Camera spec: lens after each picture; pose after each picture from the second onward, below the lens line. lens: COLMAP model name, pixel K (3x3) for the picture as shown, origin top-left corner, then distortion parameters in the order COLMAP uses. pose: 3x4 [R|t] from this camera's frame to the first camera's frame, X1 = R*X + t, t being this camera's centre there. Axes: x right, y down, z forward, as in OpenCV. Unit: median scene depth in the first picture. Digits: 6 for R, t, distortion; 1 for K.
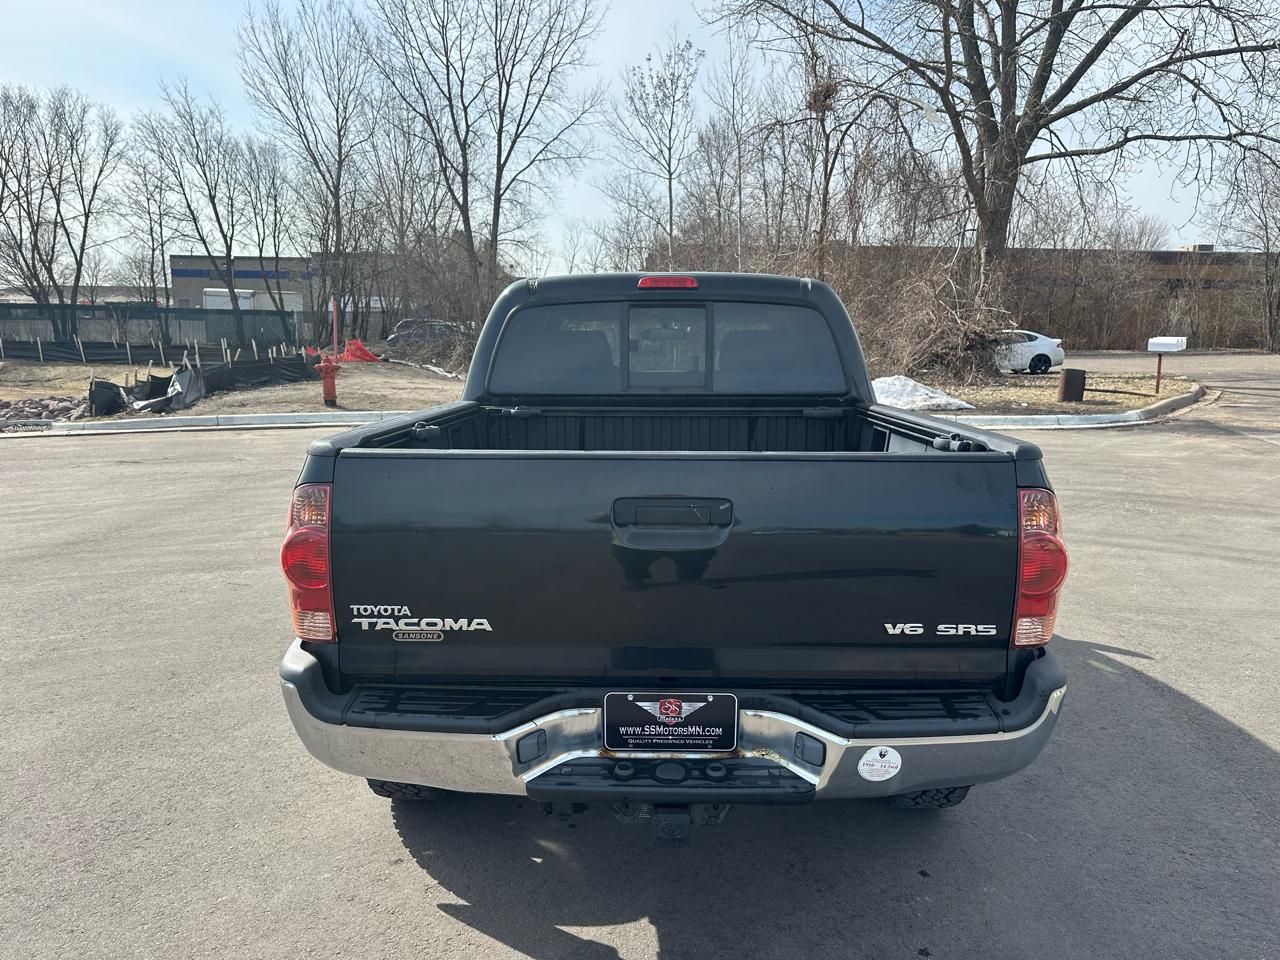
lens RADIAL K [[897.6, 0, 645.6], [0, 897.6, 477.9], [0, 0, 1]] dist [0.066314, -0.076420]
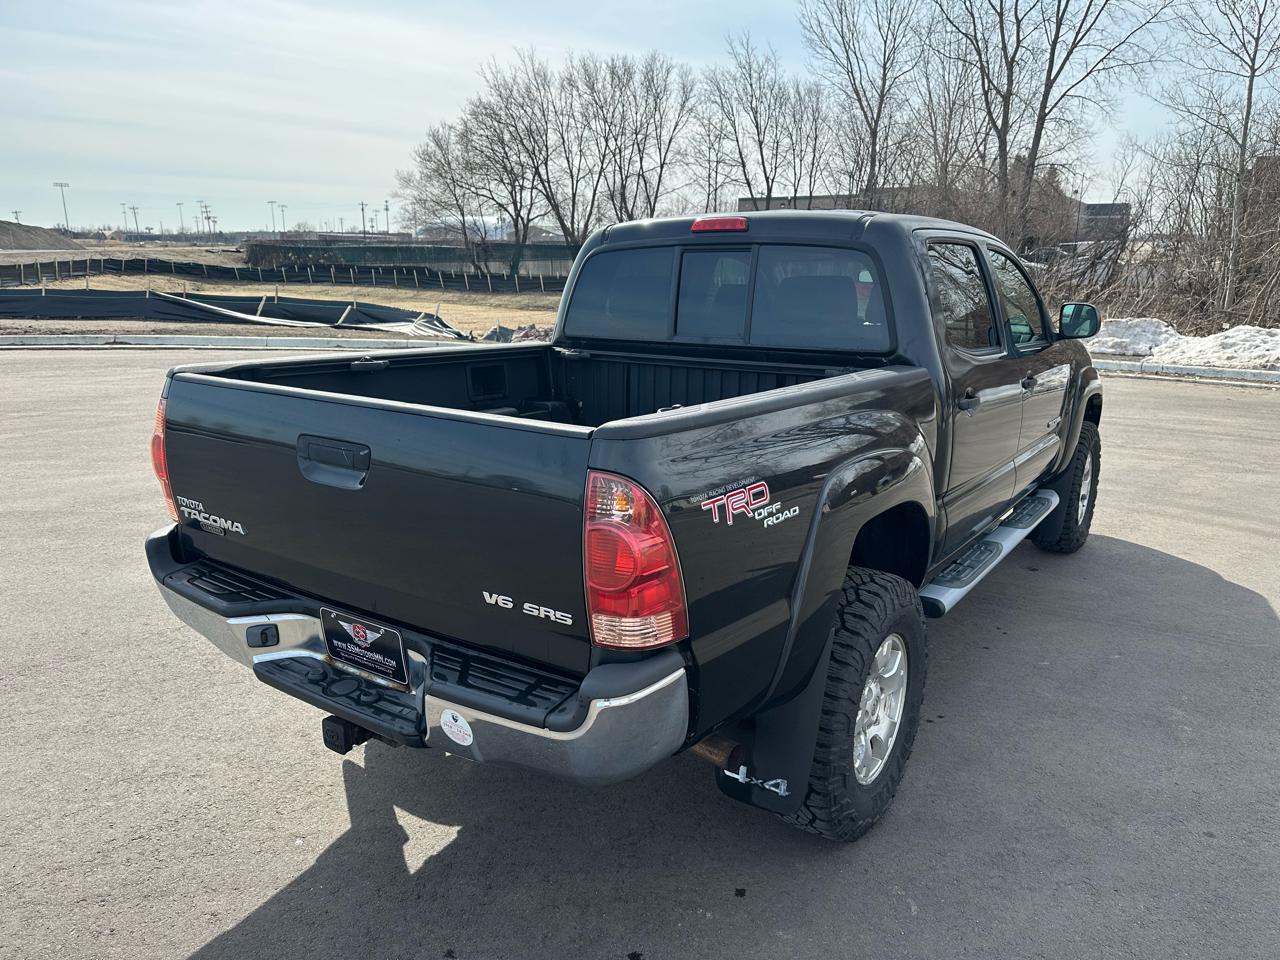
lens RADIAL K [[917.8, 0, 646.0], [0, 917.8, 475.5], [0, 0, 1]] dist [0.006870, -0.008772]
pose [[0.834298, 0.124275, -0.537125, 0.086232], [-0.091076, 0.991944, 0.088043, -0.005958], [0.543740, -0.024535, 0.838895, 0.025474]]
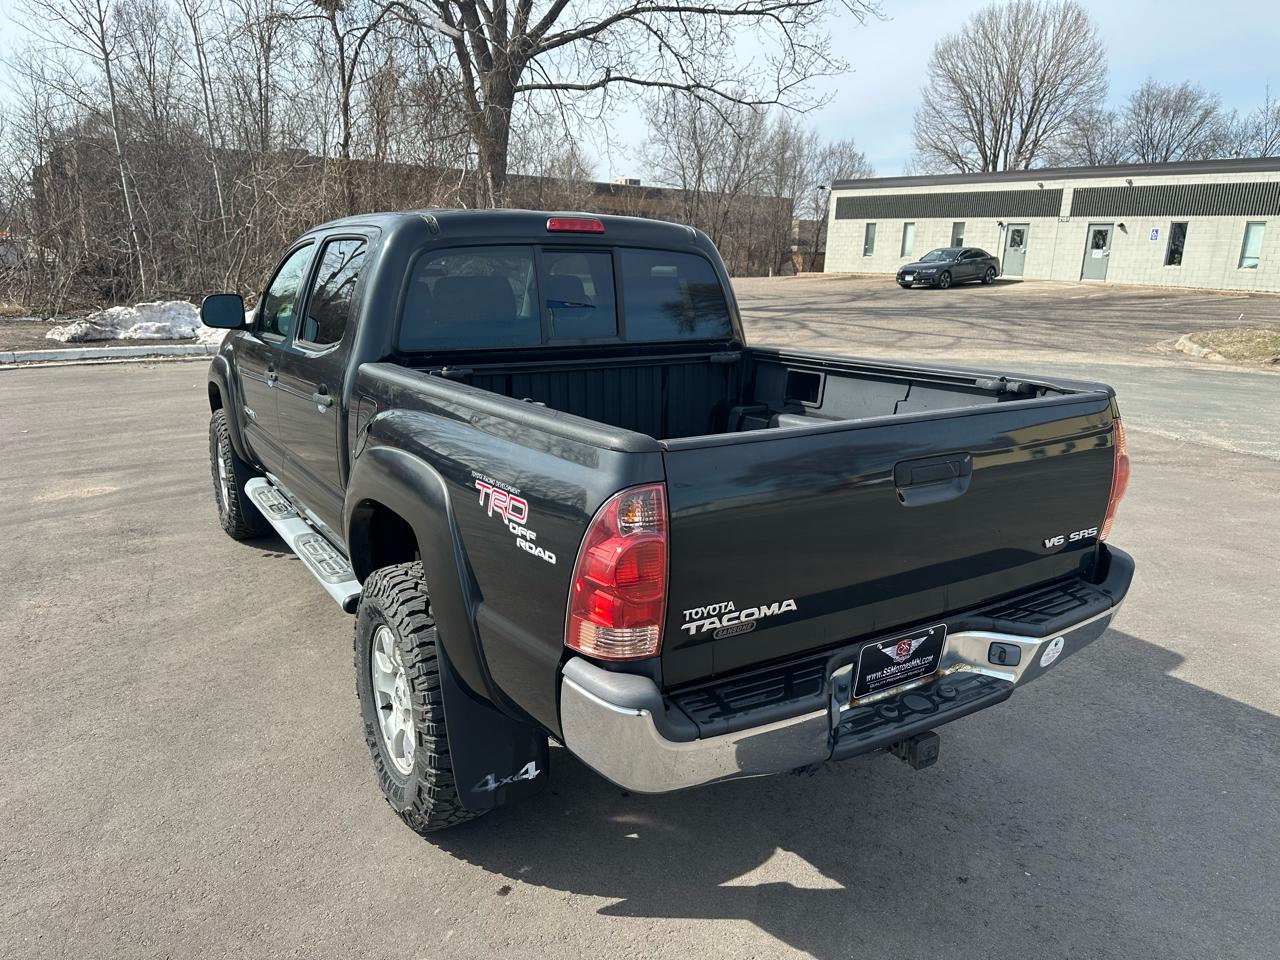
lens RADIAL K [[924.0, 0, 655.0], [0, 924.0, 479.7], [0, 0, 1]] dist [0.003691, -0.005859]
pose [[0.834232, -0.119440, 0.538323, -0.077546], [0.074951, 0.991760, 0.103895, -0.008136], [-0.546296, -0.046325, 0.836310, 0.023426]]
